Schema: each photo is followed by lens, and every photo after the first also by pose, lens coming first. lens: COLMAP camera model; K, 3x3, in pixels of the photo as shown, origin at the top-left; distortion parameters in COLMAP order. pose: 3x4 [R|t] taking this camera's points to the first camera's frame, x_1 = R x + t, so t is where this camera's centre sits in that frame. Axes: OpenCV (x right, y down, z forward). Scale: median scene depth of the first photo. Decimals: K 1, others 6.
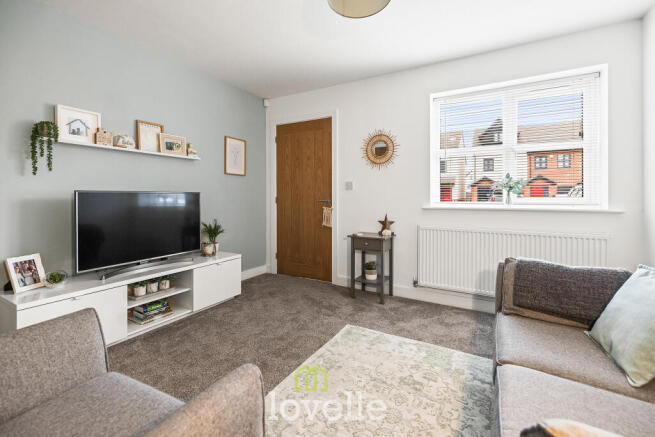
lens RADIAL K [[287.2, 0, 328.1], [0, 287.2, 195.4], [0, 0, 1]] dist [-0.000448, -0.000083]
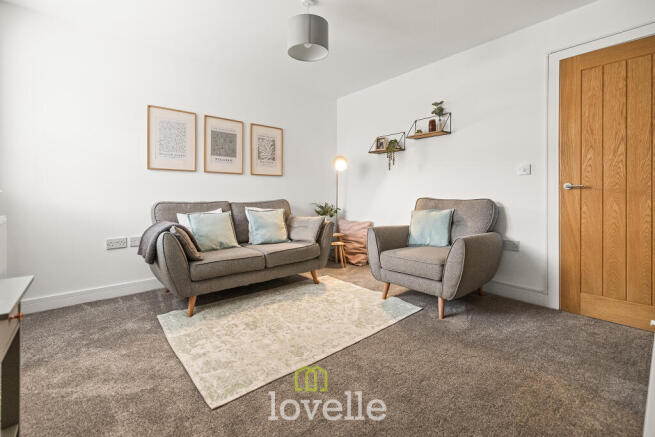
lens RADIAL K [[287.2, 0, 328.1], [0, 287.2, 195.4], [0, 0, 1]] dist [-0.000448, -0.000083]
pose [[-0.939809, -0.004702, 0.341668, -0.301849], [-0.003867, 0.999988, 0.003125, 0.054549], [-0.341679, 0.001616, -0.939815, 1.387790]]
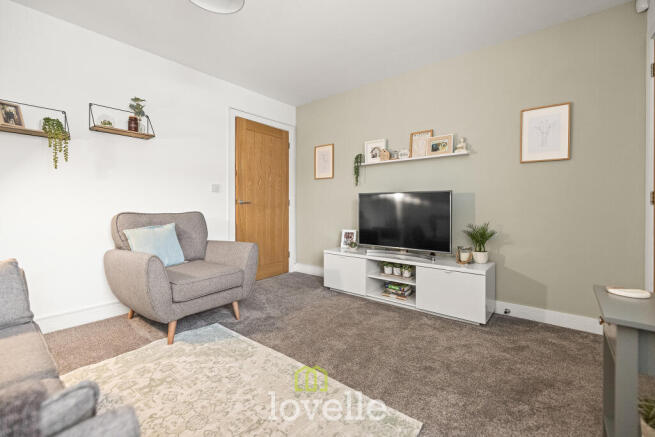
lens RADIAL K [[282.1, 0, 327.4], [0, 282.1, 205.7], [0, 0, 1]] dist [-0.000276, -0.000054]
pose [[-0.167828, -0.004037, -0.985808, 0.594907], [0.001066, 0.999990, -0.004277, 0.049430], [0.985816, -0.001769, -0.167822, 0.893852]]
